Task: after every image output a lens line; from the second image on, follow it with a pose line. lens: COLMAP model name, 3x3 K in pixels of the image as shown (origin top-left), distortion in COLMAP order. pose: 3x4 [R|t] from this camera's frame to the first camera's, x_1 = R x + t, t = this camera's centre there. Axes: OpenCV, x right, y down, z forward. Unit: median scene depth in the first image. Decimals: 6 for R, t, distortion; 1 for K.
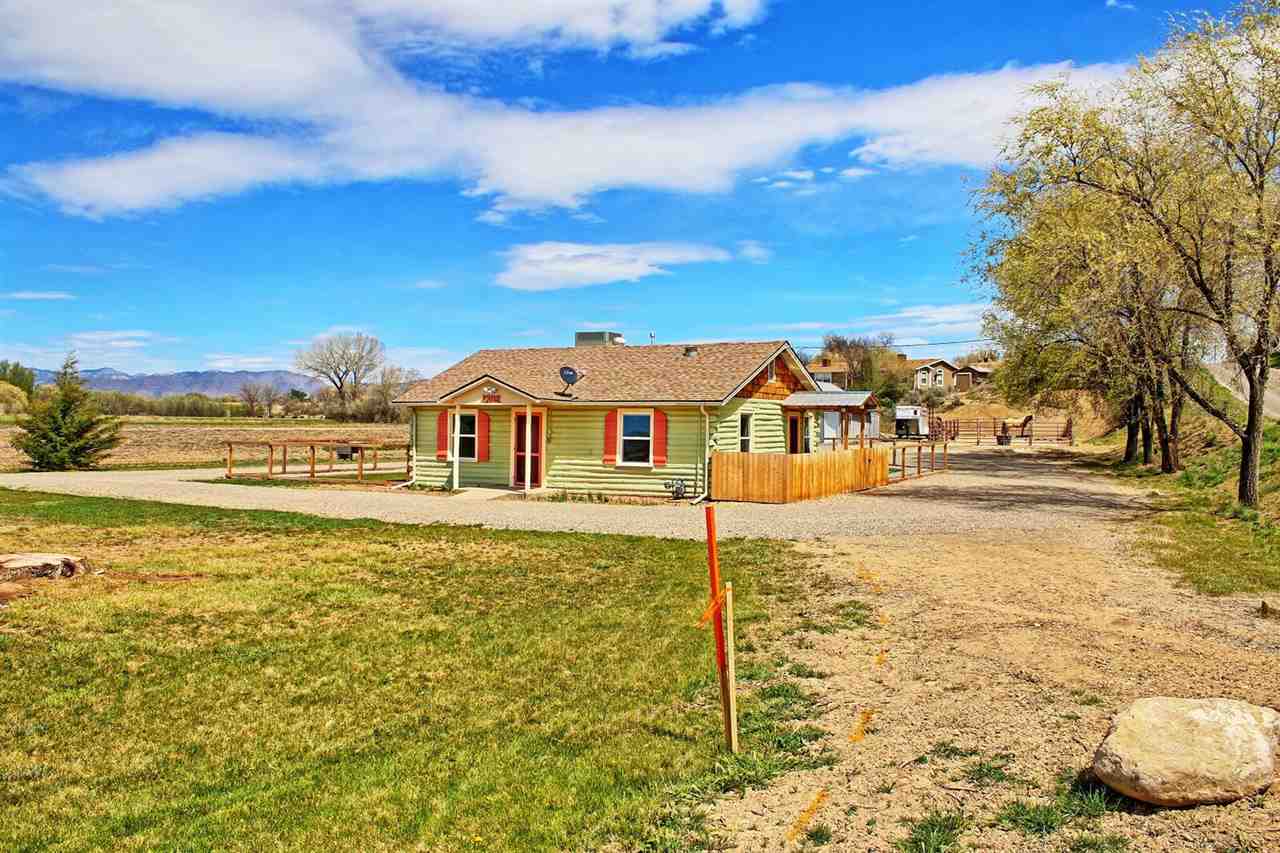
lens RADIAL K [[1034.0, 0, 640.0], [0, 1034.0, 426.5], [0, 0, 1]] dist [-0.134699, 0.000264]
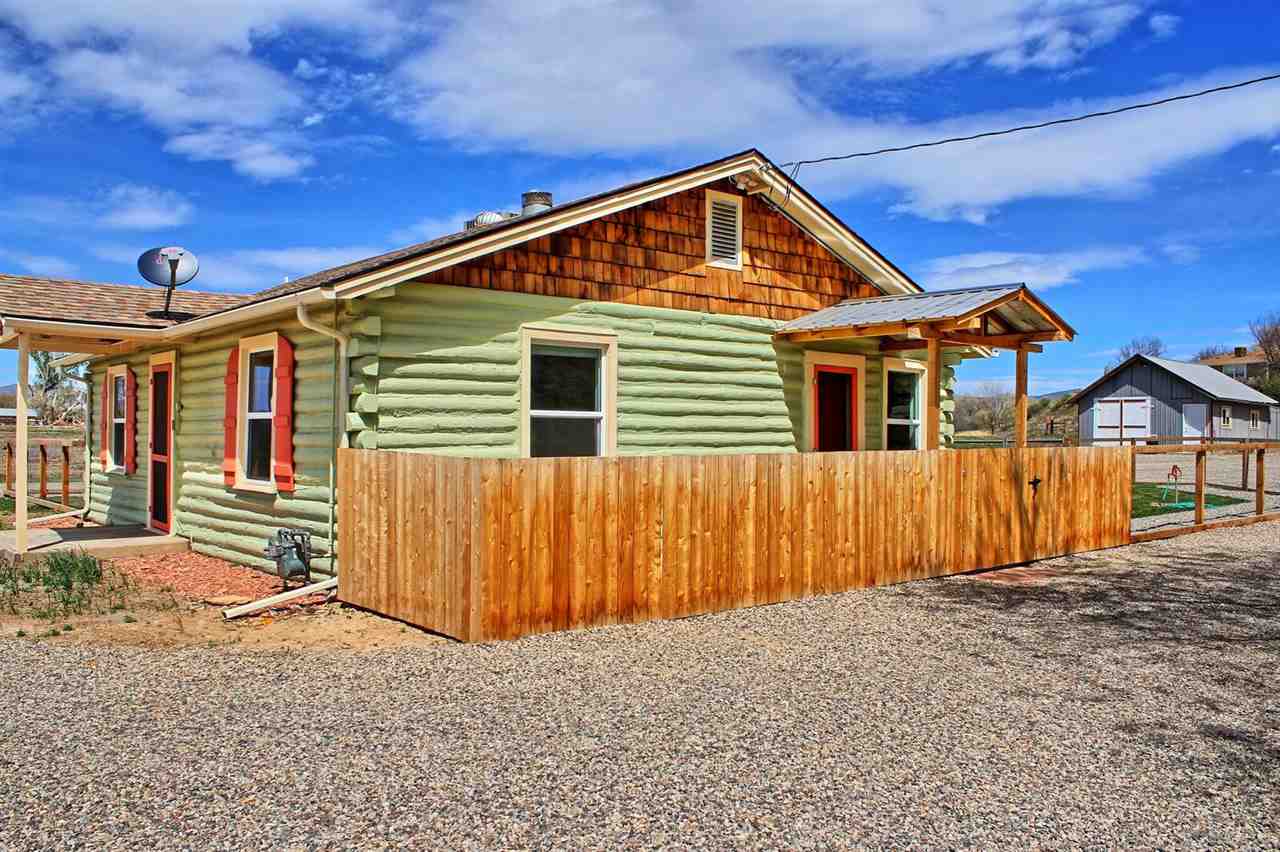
lens RADIAL K [[1059.3, 0, 640.0], [0, 1059.3, 426.0], [0, 0, 1]] dist [-0.127562, 0.057627]
pose [[0.929096, -0.007966, -0.369754, 0.255414], [0.002934, 0.999895, -0.014170, 0.020405], [0.369828, 0.012081, 0.929022, 0.682907]]
